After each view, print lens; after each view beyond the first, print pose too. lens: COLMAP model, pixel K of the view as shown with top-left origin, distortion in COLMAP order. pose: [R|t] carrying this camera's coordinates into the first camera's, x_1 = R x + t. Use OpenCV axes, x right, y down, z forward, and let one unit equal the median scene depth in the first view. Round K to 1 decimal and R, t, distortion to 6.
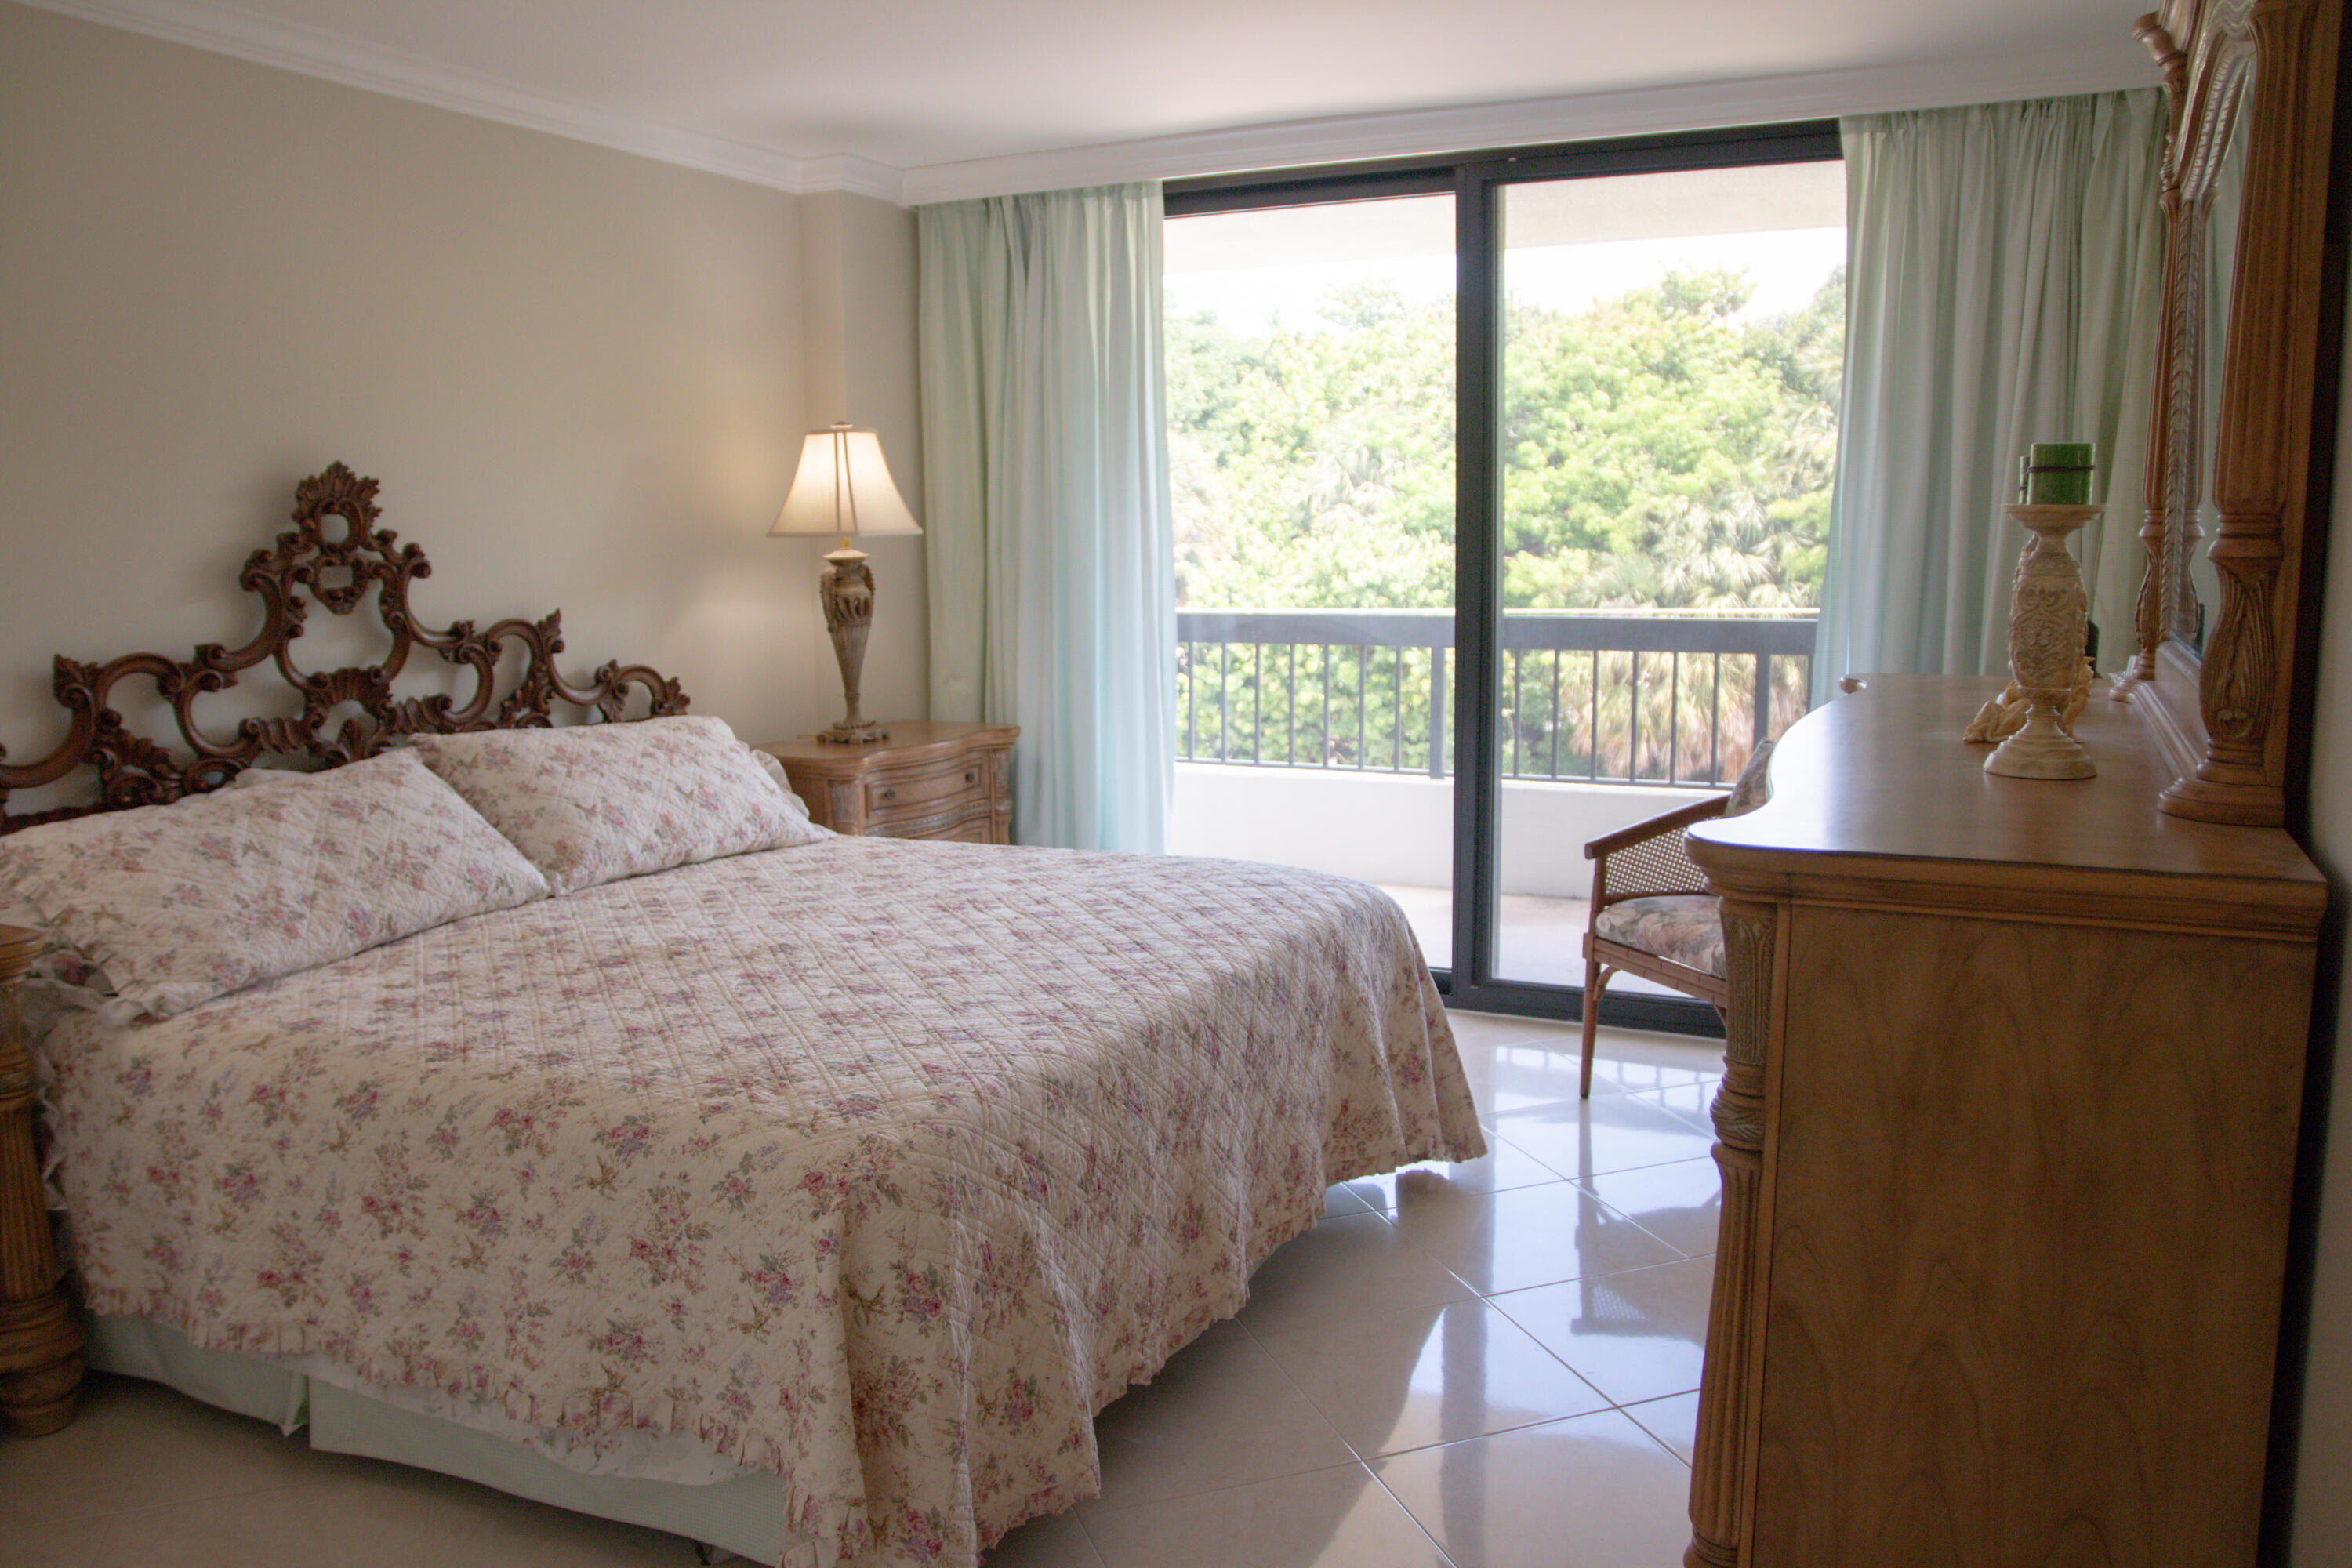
lens RADIAL K [[1803.8, 0, 1176.0], [0, 1803.8, 784.0], [0, 0, 1]] dist [-0.124201, 0.104473]
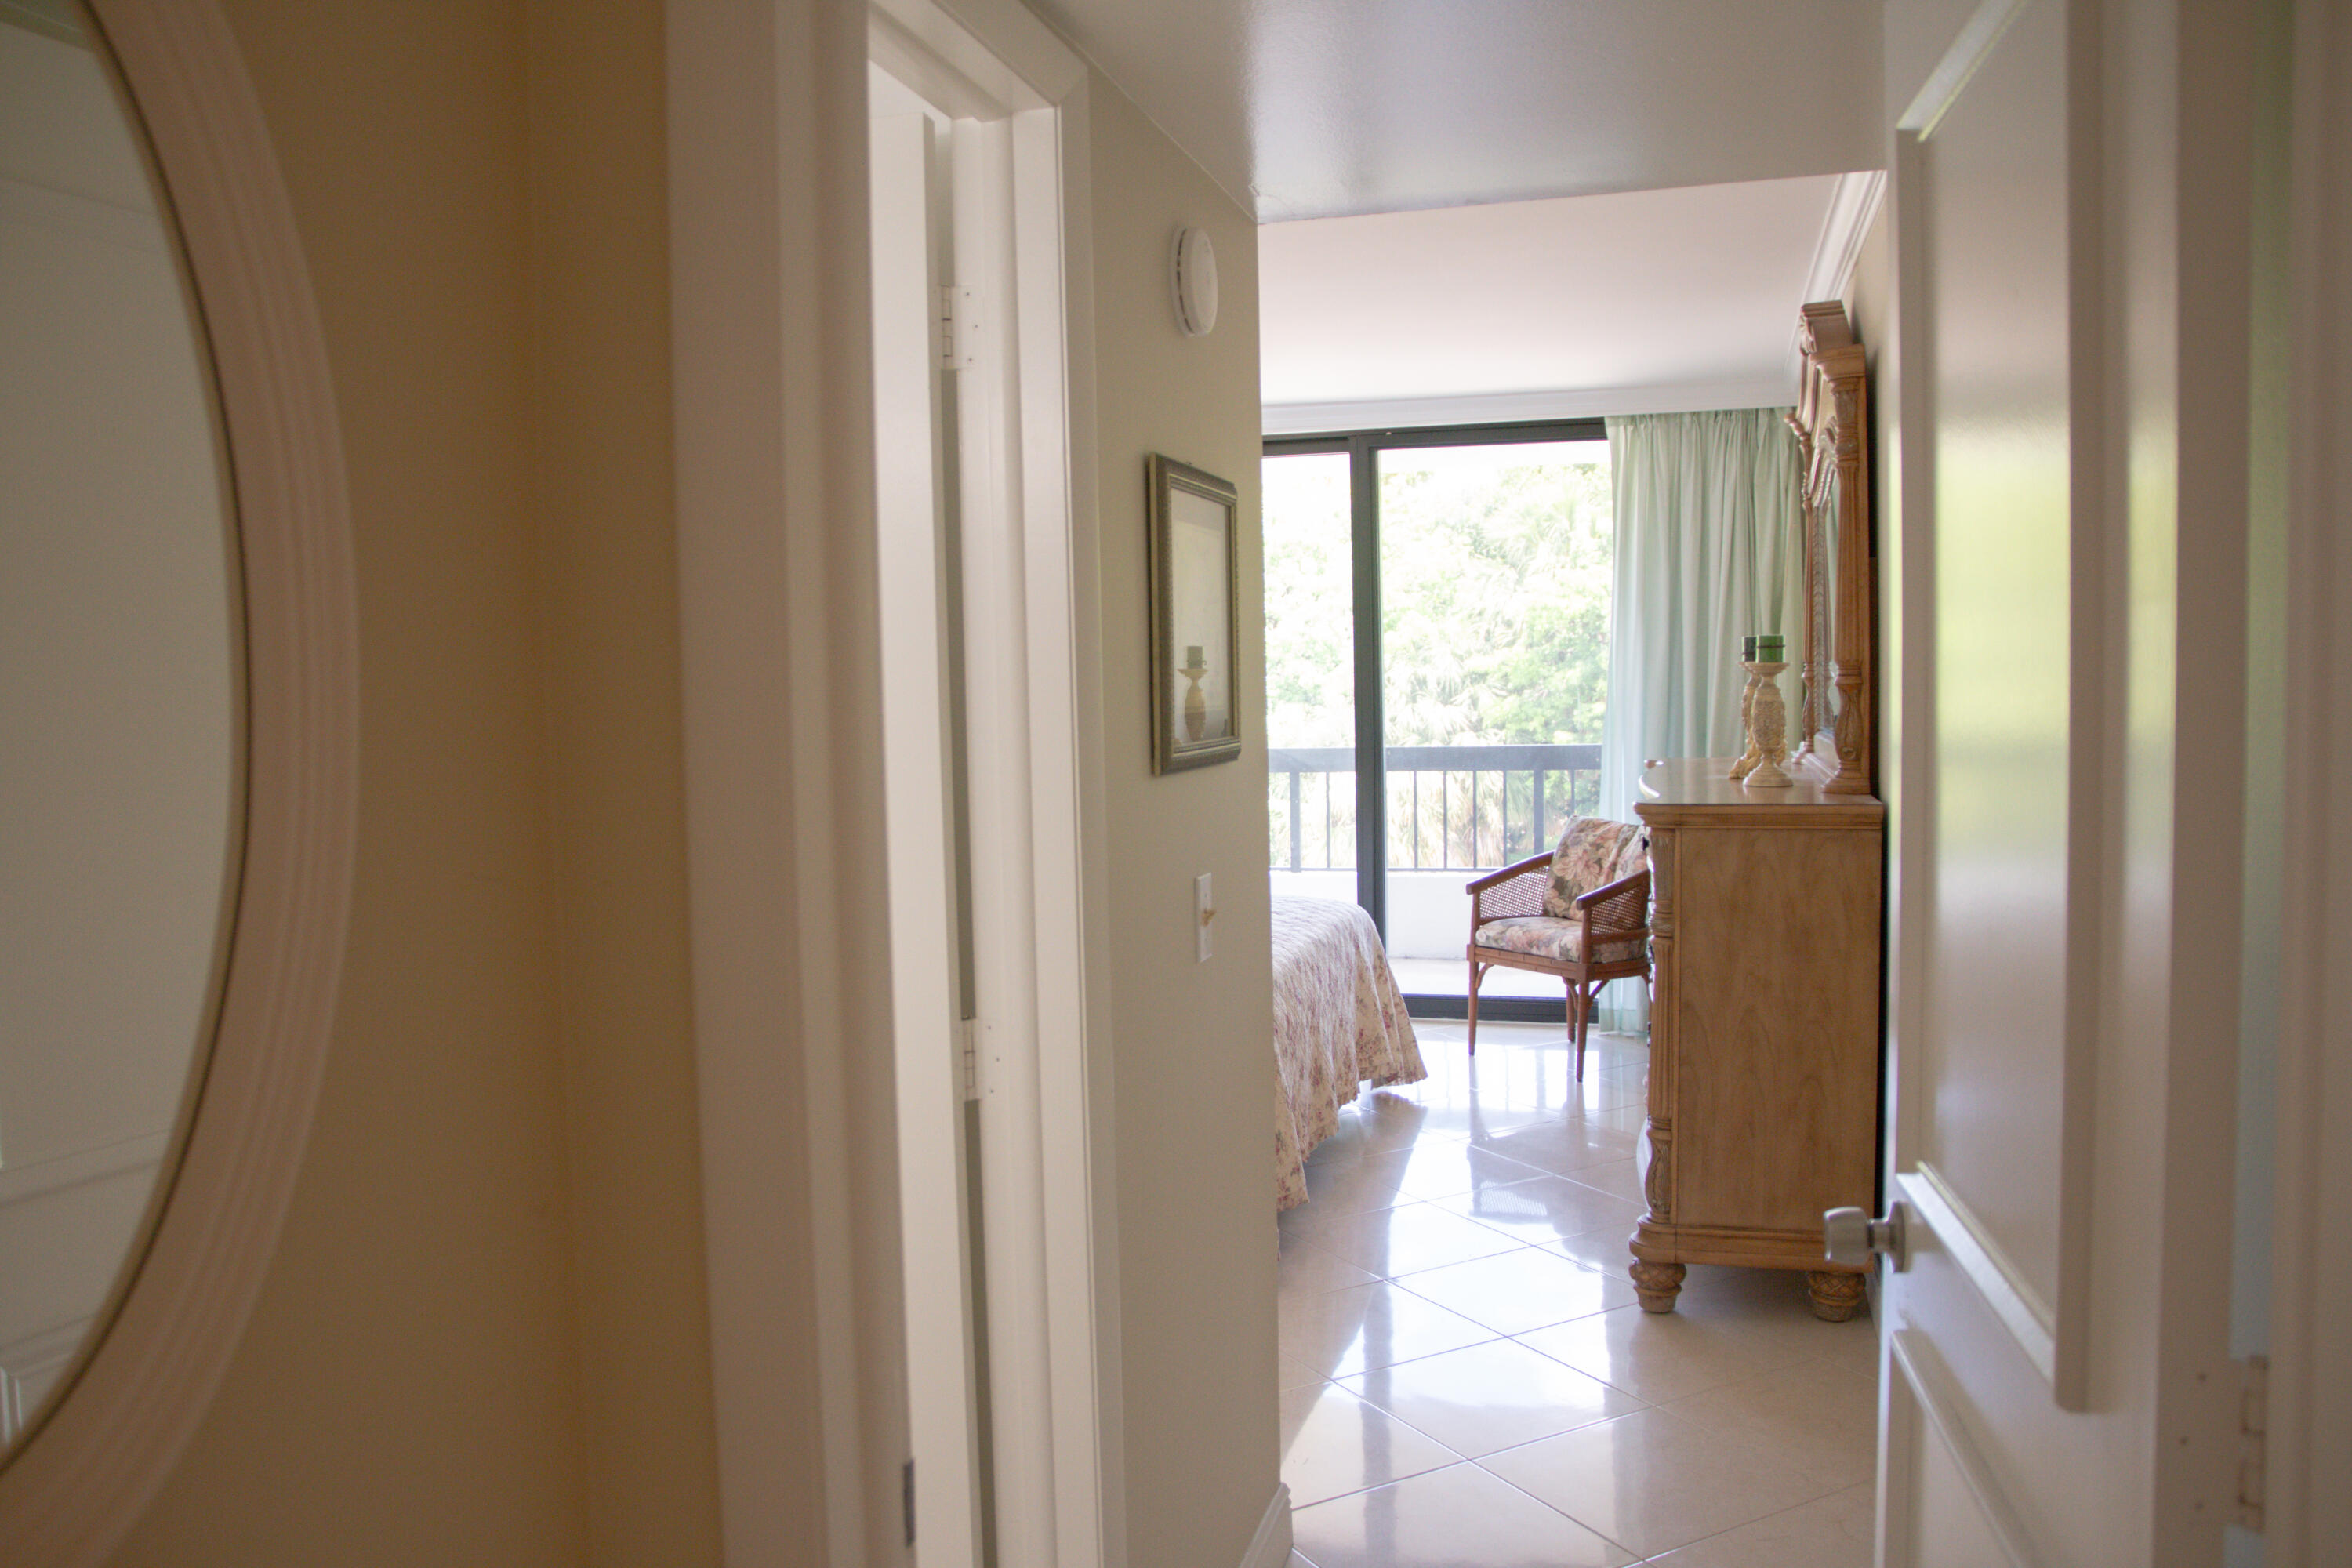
lens RADIAL K [[1803.8, 0, 1176.0], [0, 1803.8, 784.0], [0, 0, 1]] dist [-0.124201, 0.104473]
pose [[0.985610, -0.018105, 0.168061, -0.287244], [0.032795, 0.995837, -0.085050, 0.074400], [-0.165822, 0.089338, 0.982101, -0.497245]]
